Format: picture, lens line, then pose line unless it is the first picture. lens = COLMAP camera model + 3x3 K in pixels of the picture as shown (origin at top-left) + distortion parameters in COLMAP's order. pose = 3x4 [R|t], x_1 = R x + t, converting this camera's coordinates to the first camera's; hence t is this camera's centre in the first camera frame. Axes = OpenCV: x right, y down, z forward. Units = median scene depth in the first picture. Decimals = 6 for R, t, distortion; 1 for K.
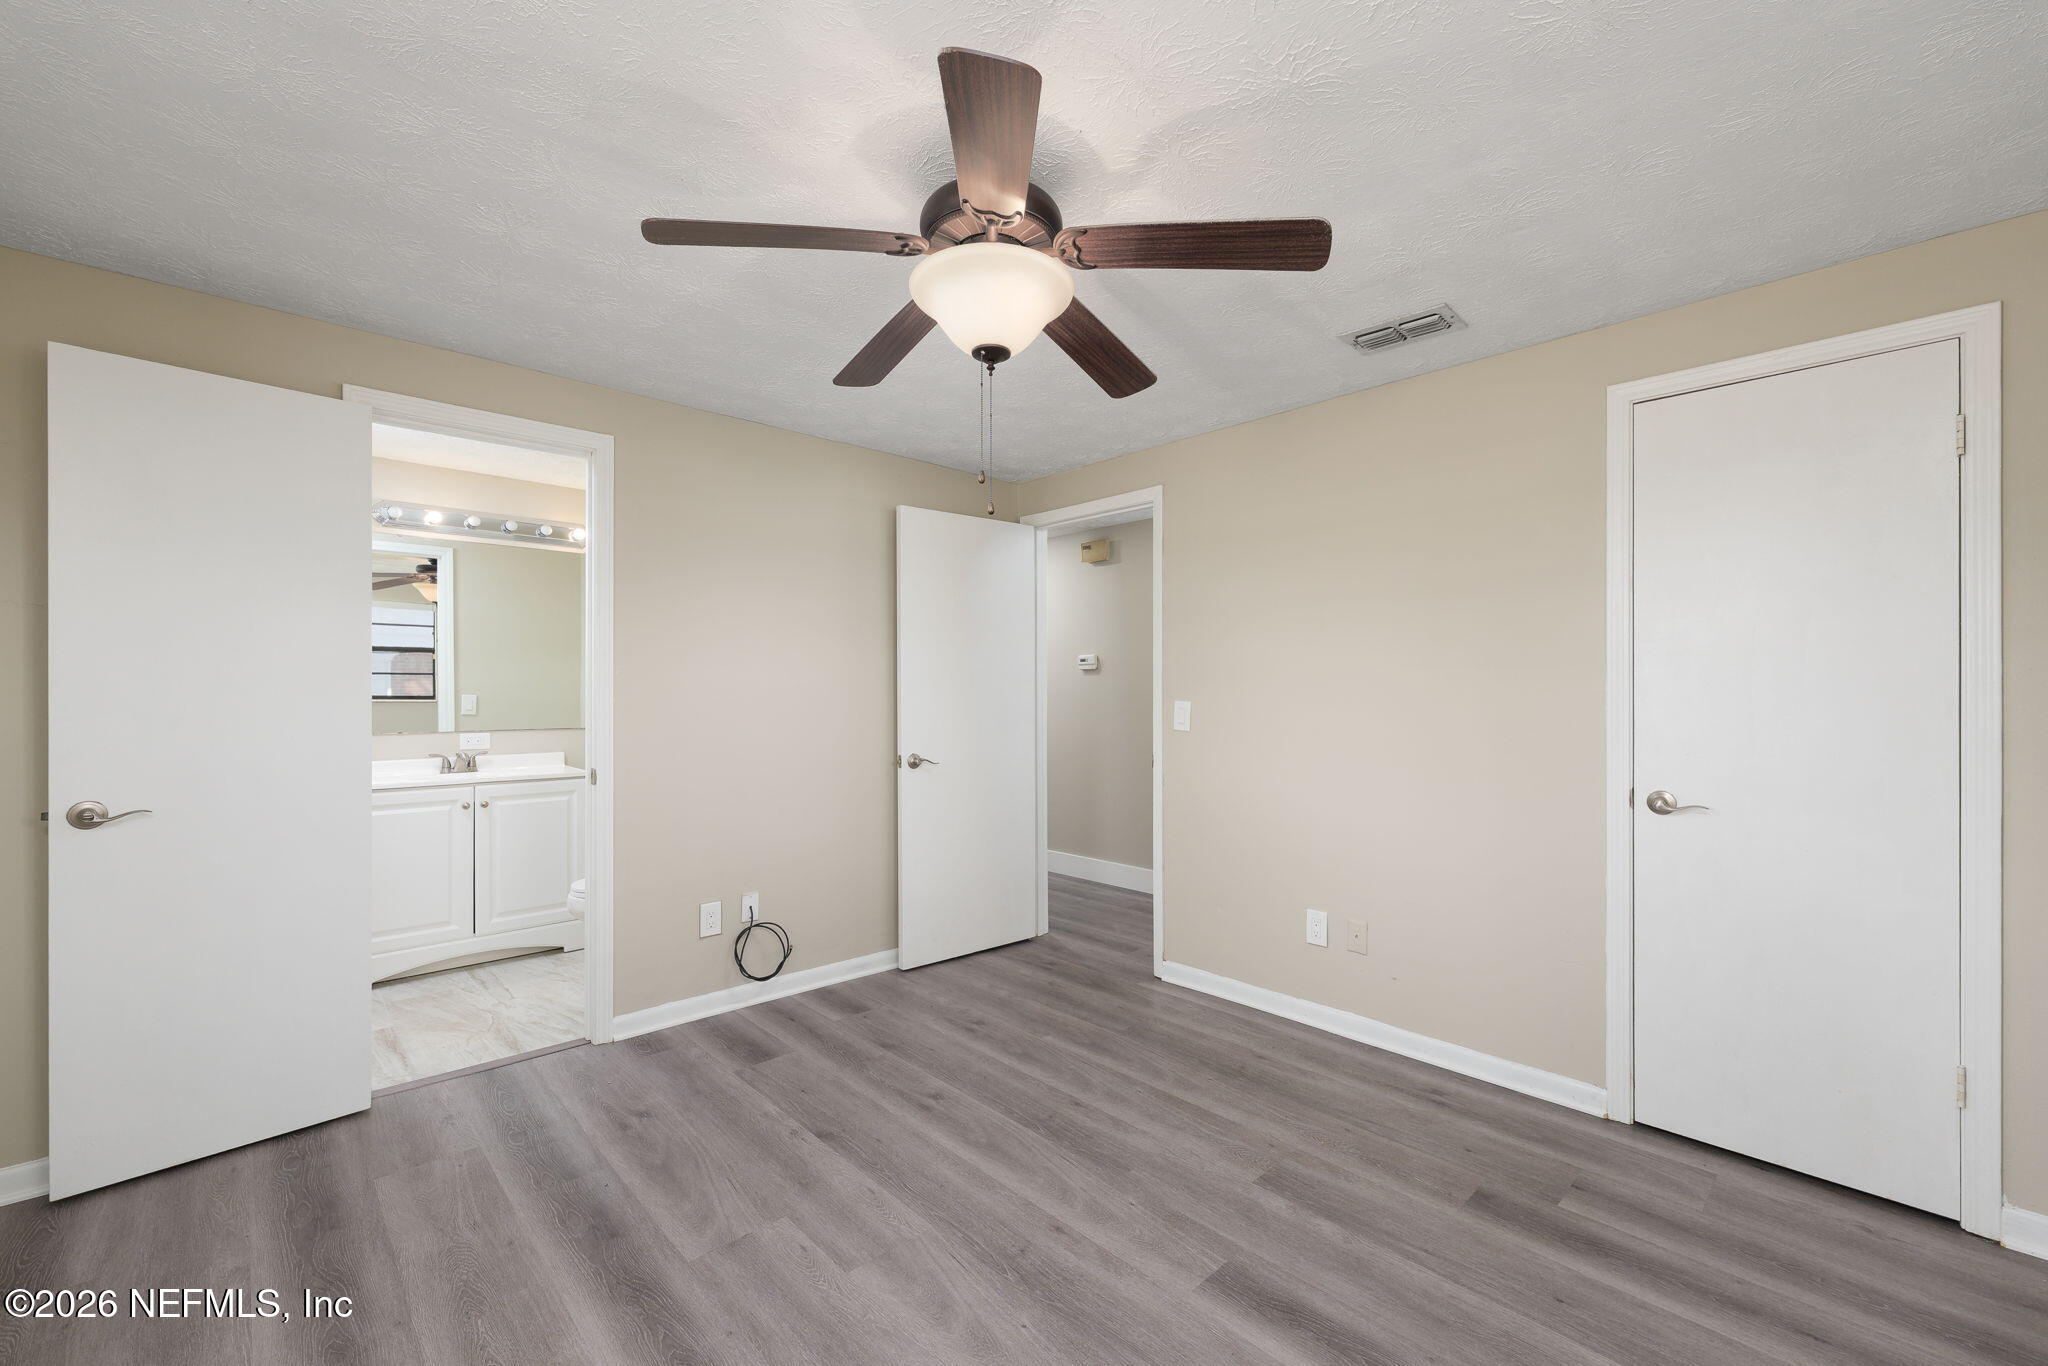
lens RADIAL K [[847.1, 0, 1017.9], [0, 847.1, 684.5], [0, 0, 1]] dist [0.000219, 0.000003]
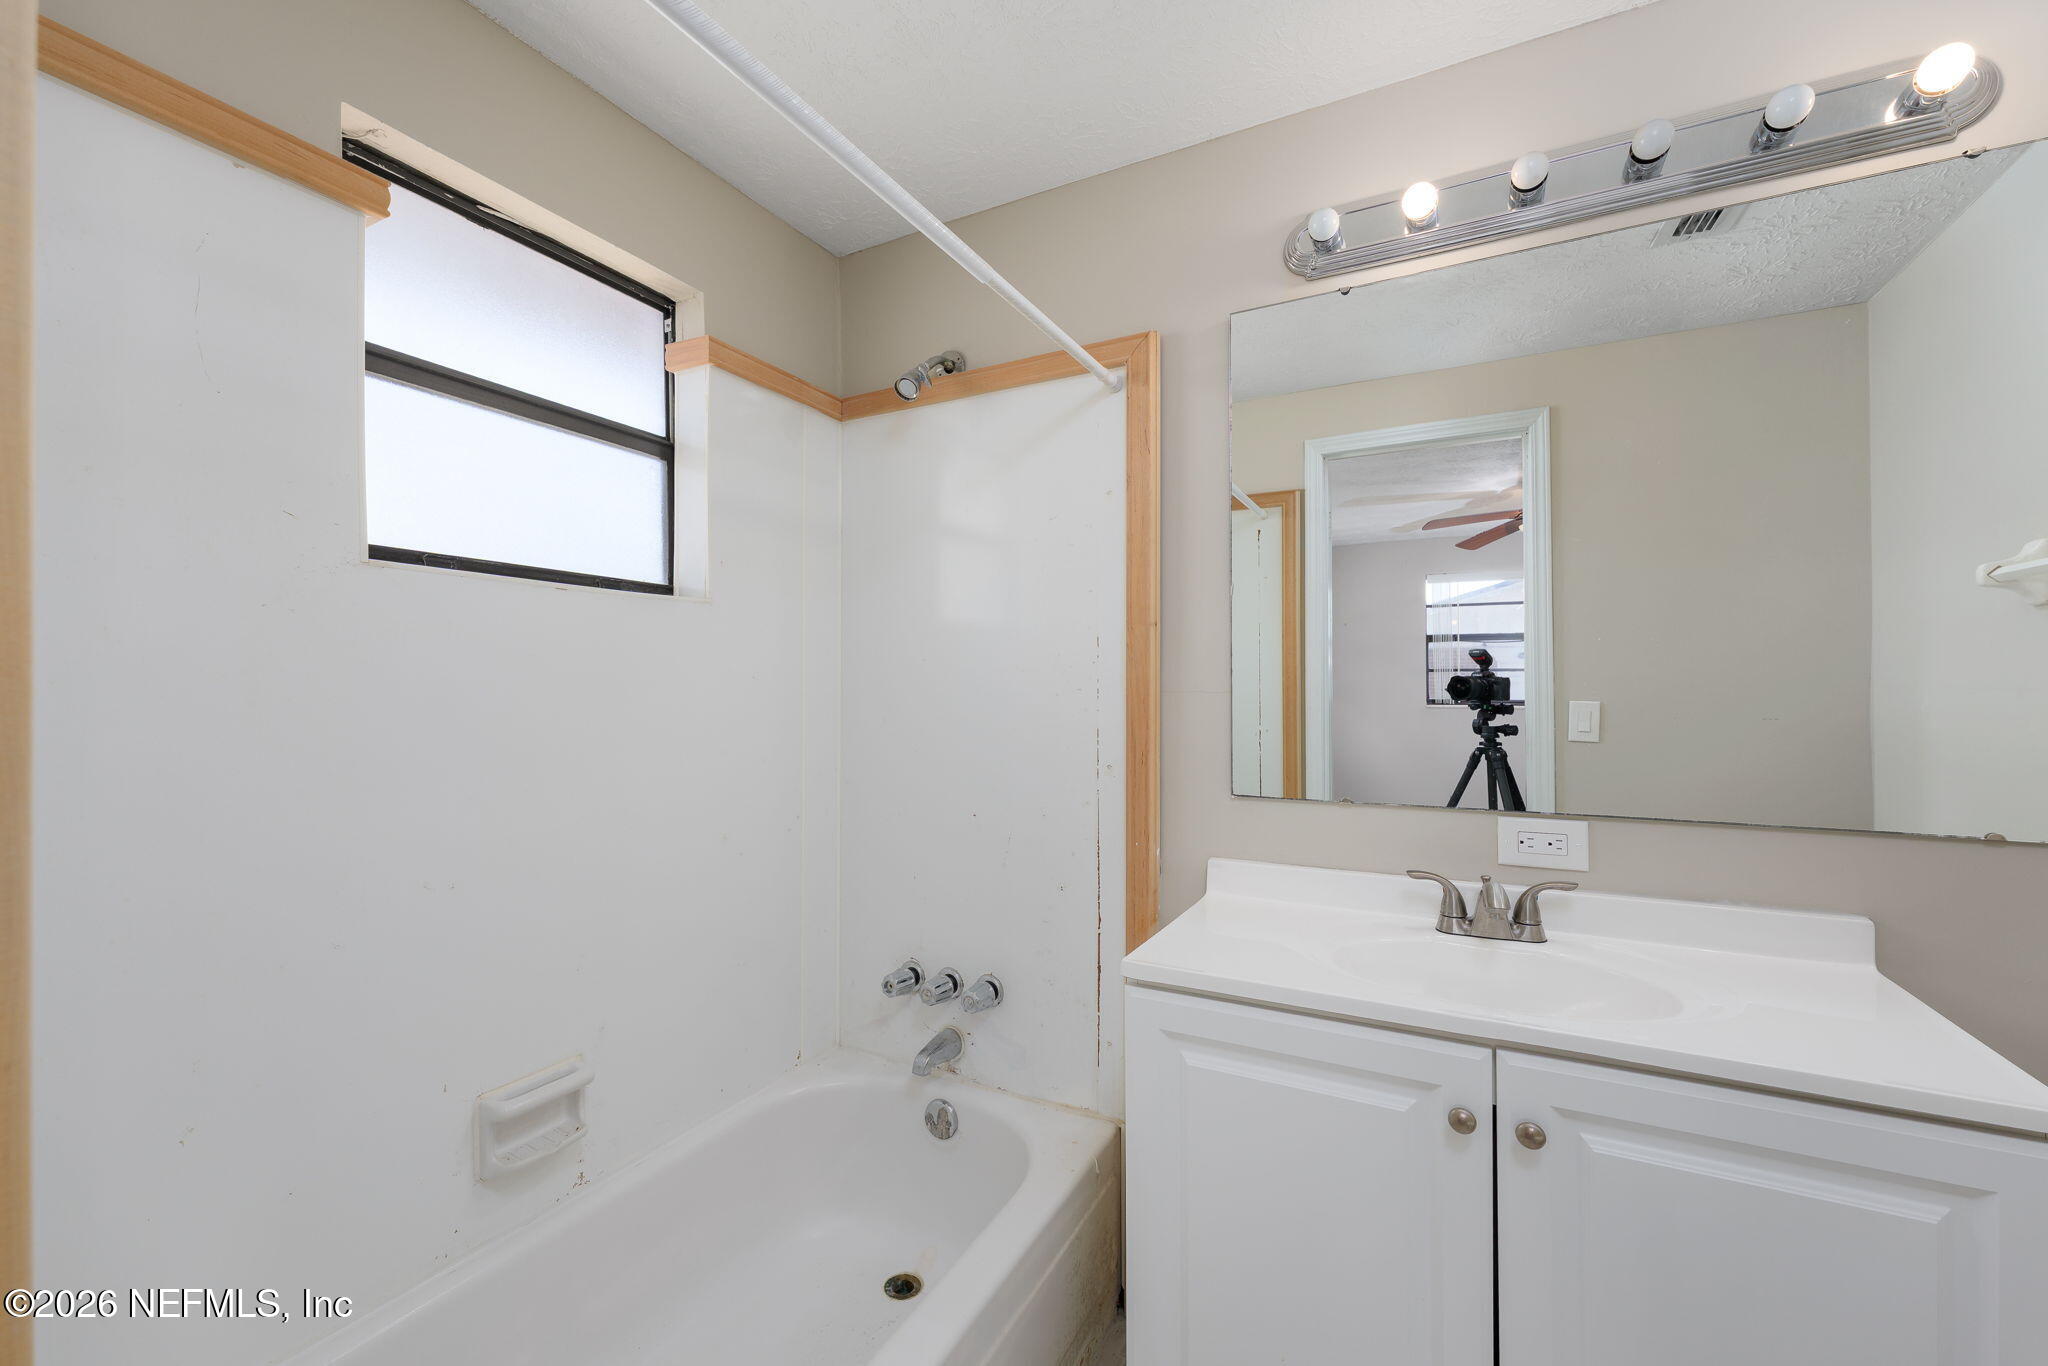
lens RADIAL K [[828.2, 0, 1024.0], [0, 828.2, 683.0], [0, 0, 1]] dist [-0.003706, 0.000321]
pose [[0.337678, -0.012733, -0.941176, -0.408150], [0.005298, 0.999918, -0.011627, 0.007534], [0.941247, -0.001060, 0.337718, 0.707520]]
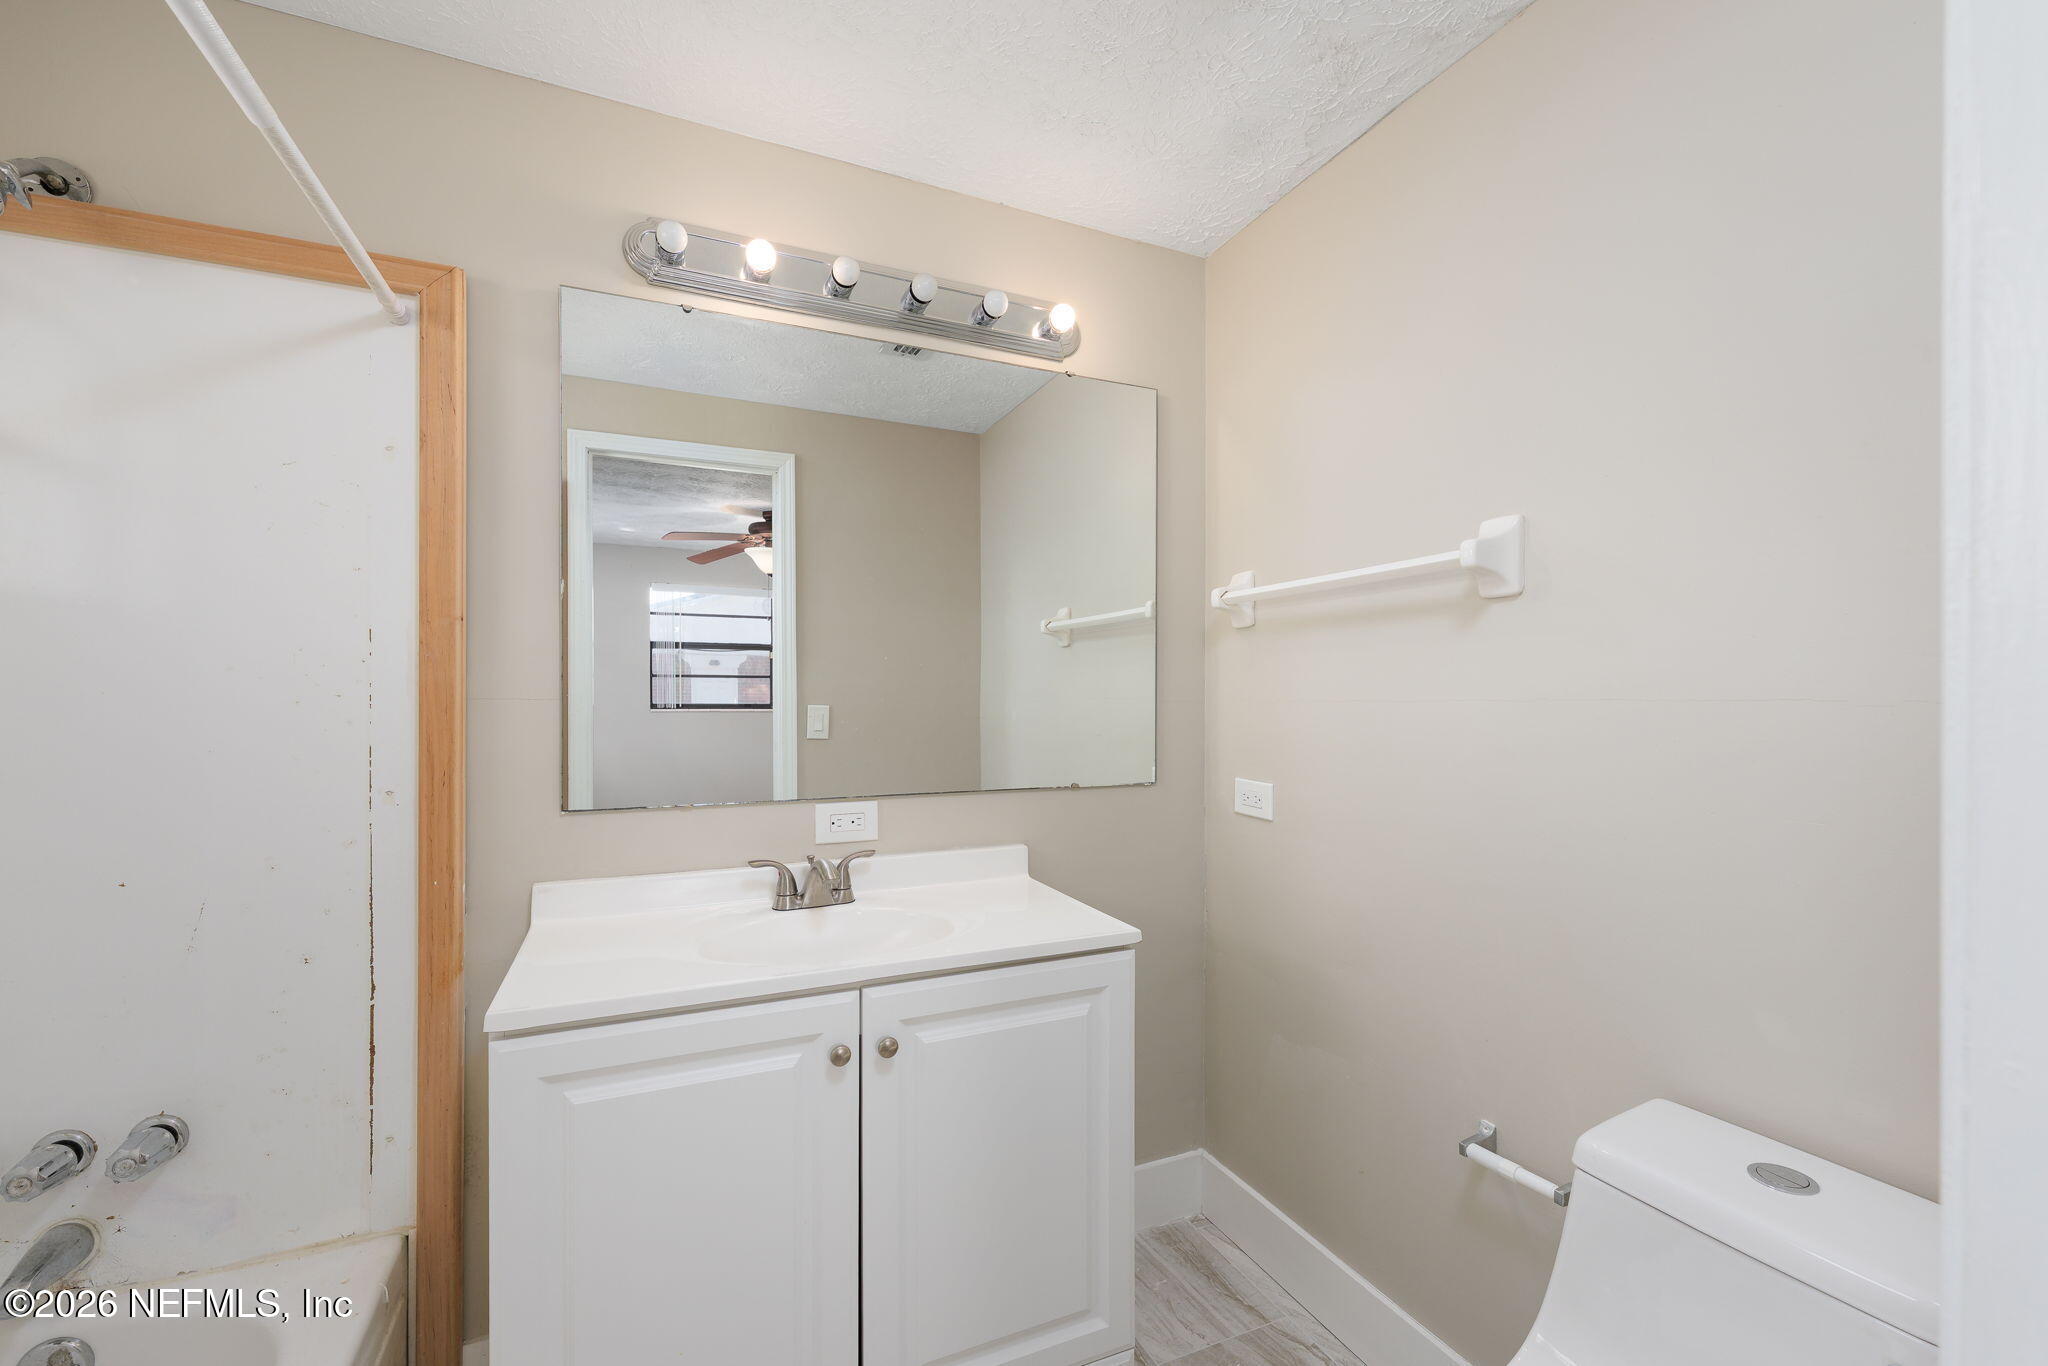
lens RADIAL K [[834.2, 0, 1020.8], [0, 834.2, 694.2], [0, 0, 1]] dist [-0.001786, -0.000381]
pose [[0.950351, -0.001383, -0.311175, -0.440532], [0.001580, 0.999999, 0.000383, 0.005826], [0.311175, -0.000856, 0.950352, 0.651602]]
